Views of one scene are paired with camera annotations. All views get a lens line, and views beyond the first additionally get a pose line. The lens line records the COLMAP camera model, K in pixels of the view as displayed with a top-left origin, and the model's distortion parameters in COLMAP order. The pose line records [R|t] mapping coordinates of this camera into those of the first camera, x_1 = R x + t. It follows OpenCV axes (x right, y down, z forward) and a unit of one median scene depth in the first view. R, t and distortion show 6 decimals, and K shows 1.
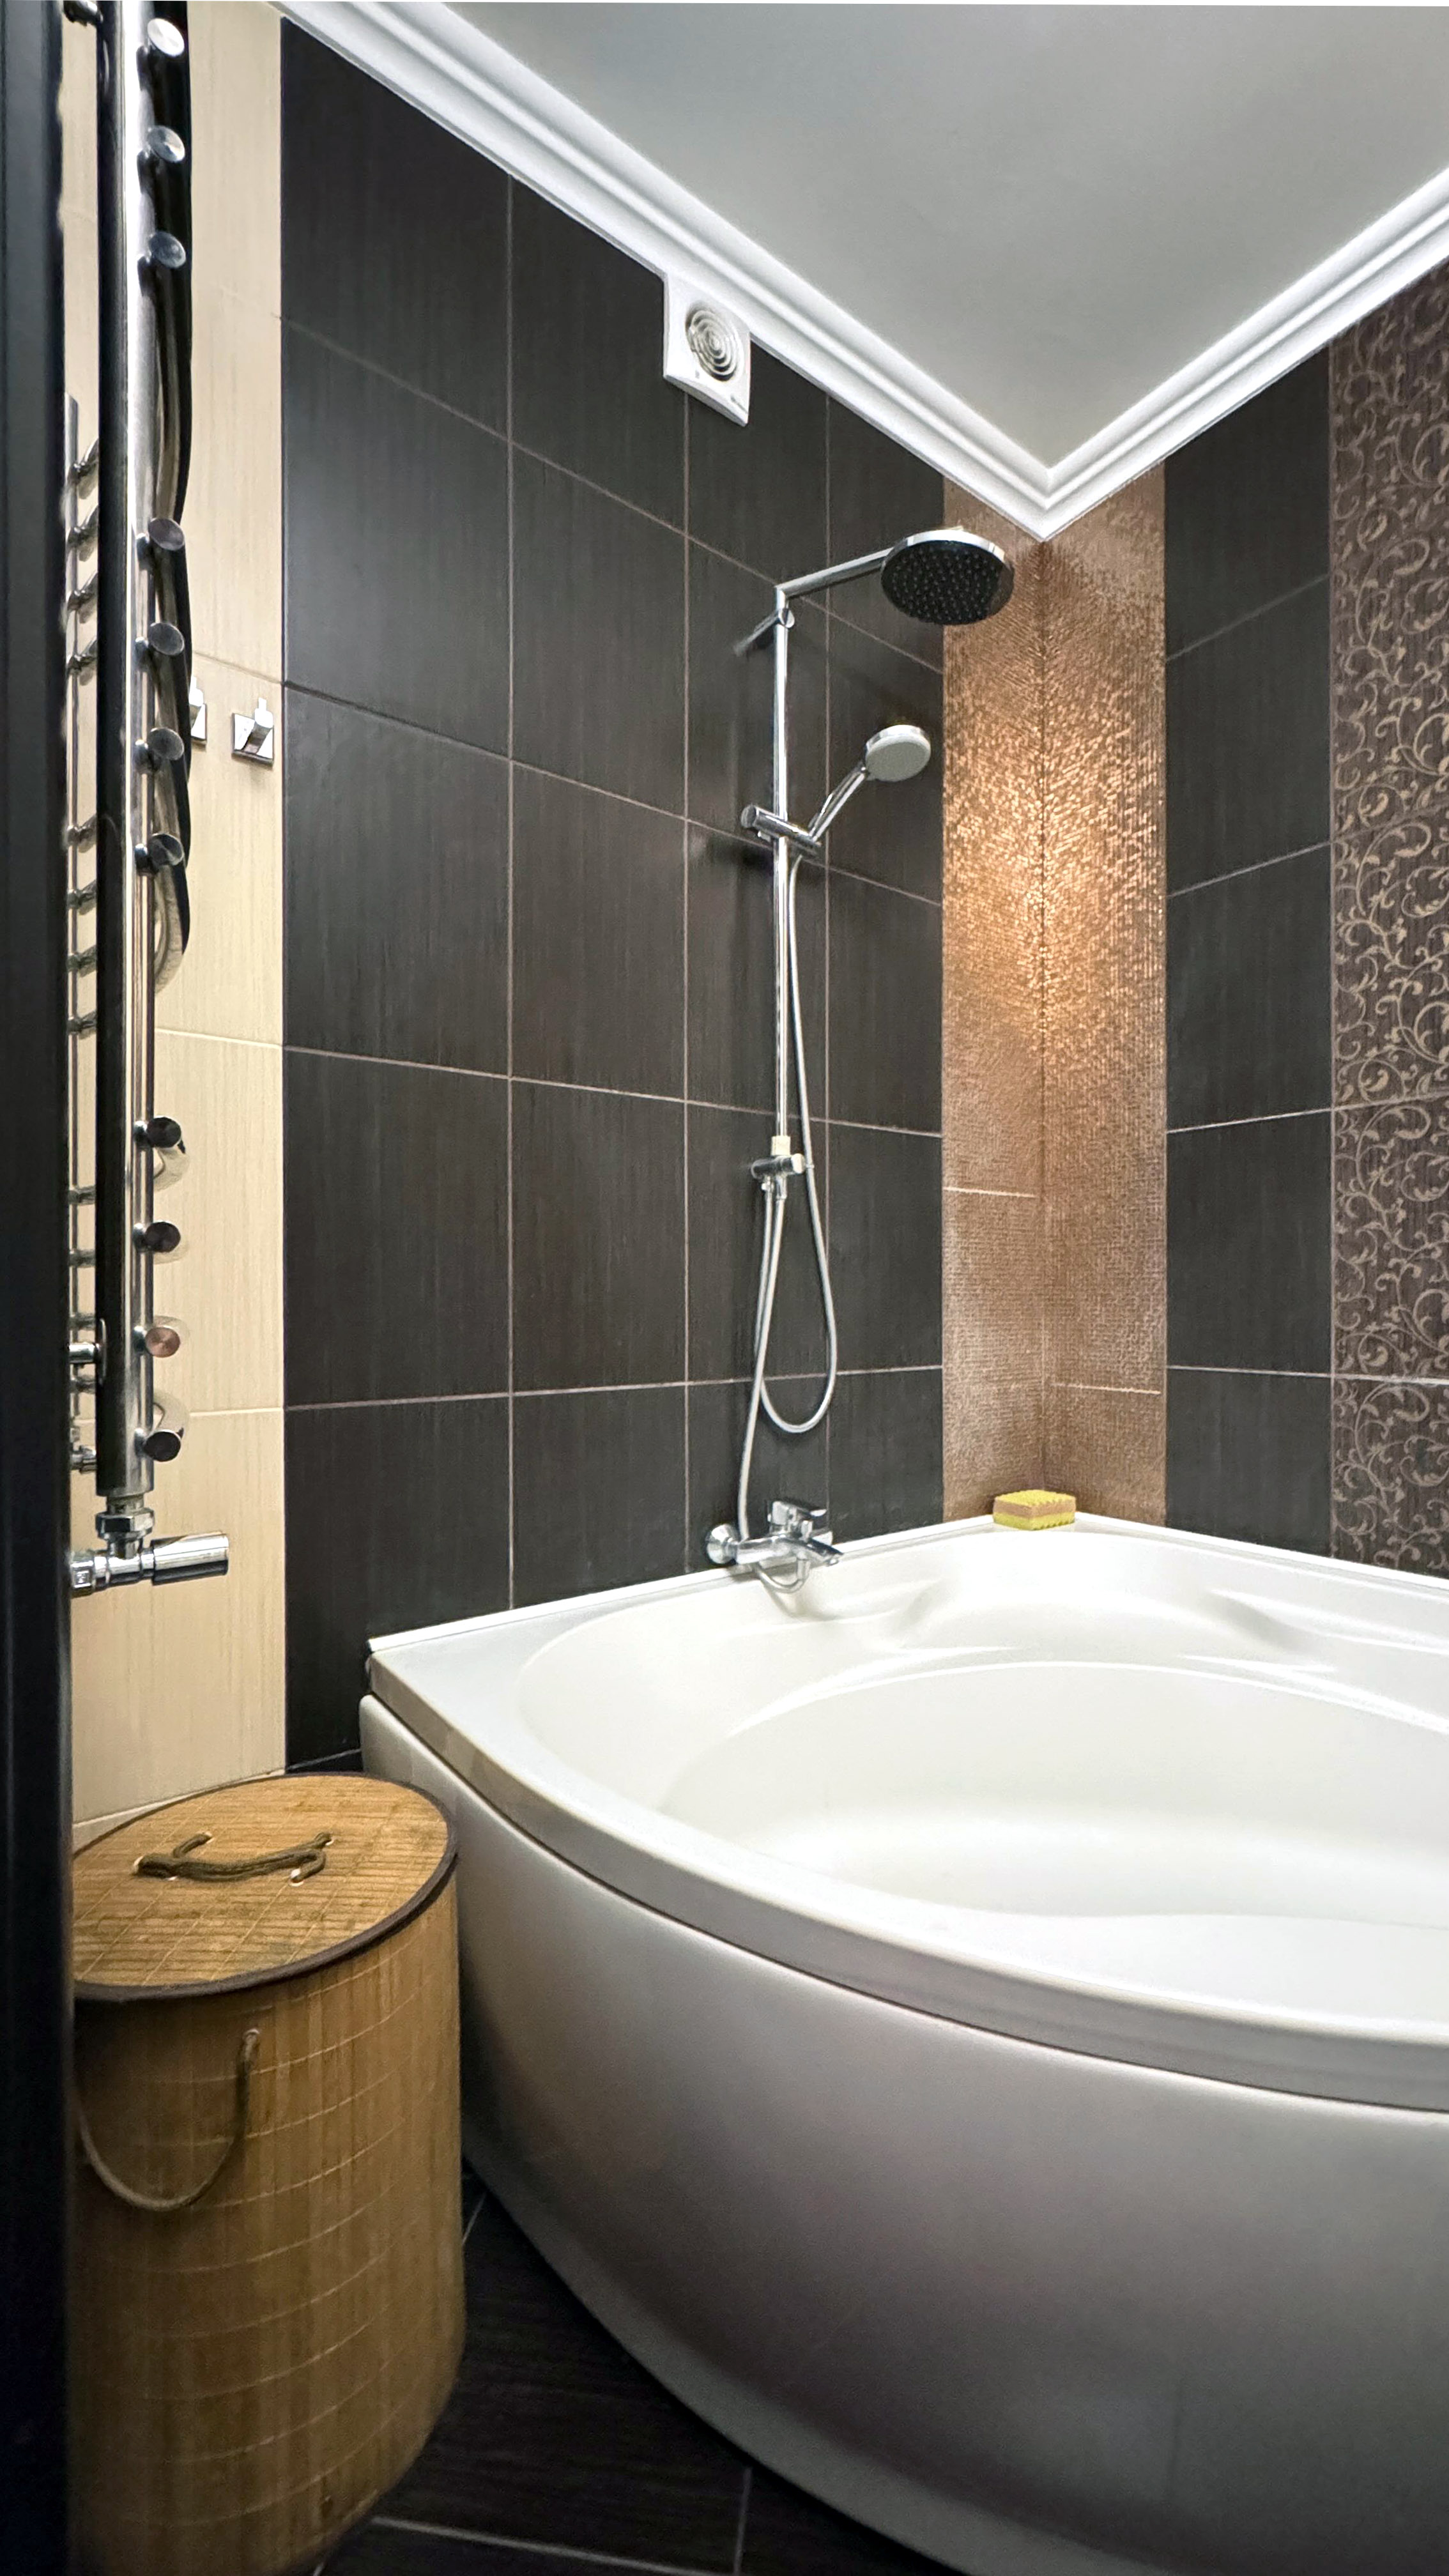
lens RADIAL K [[1028.2, 0, 731.5], [0, 1028.2, 1300.1], [0, 0, 1]] dist [0.004114, -0.000088]
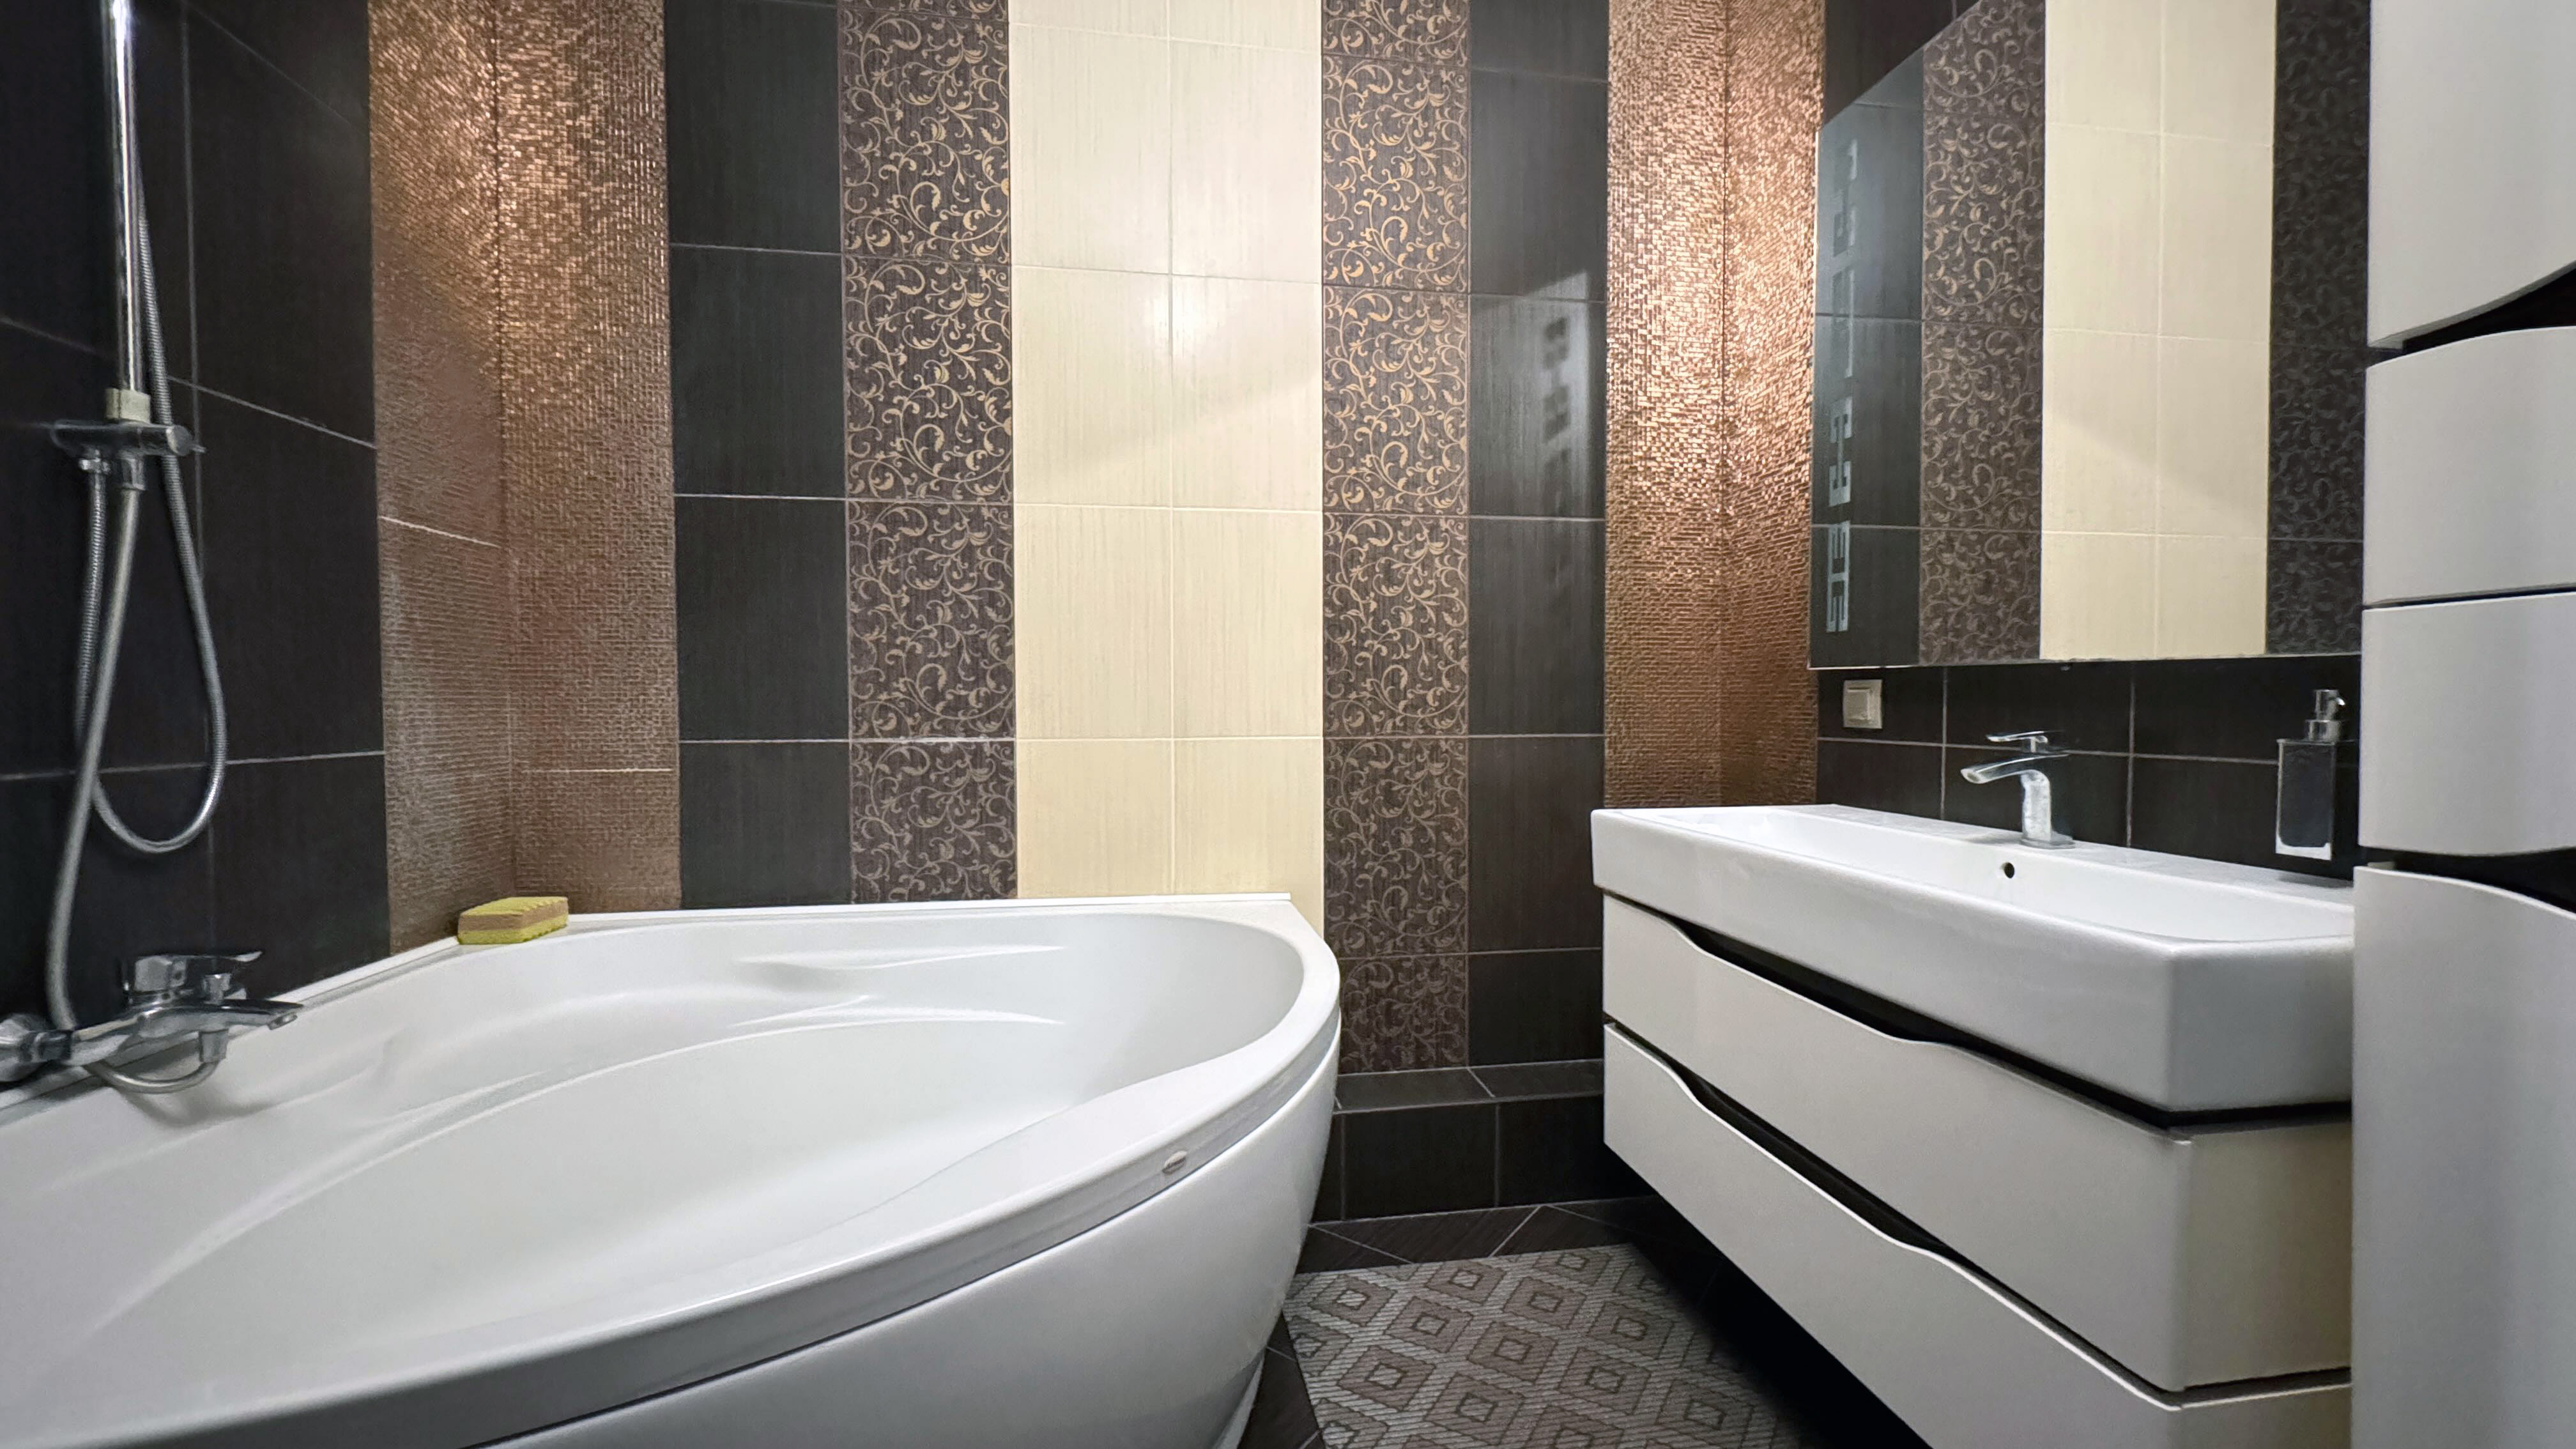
lens RADIAL K [[1028.2, 0, 1294.2], [0, 1028.2, 721.0], [0, 0, 1]] dist [0.004114, -0.000088]
pose [[0.479811, -0.016777, 0.877212, -0.158928], [0.002509, 0.999839, 0.017750, 0.033809], [-0.877368, -0.006315, 0.479776, 0.048681]]
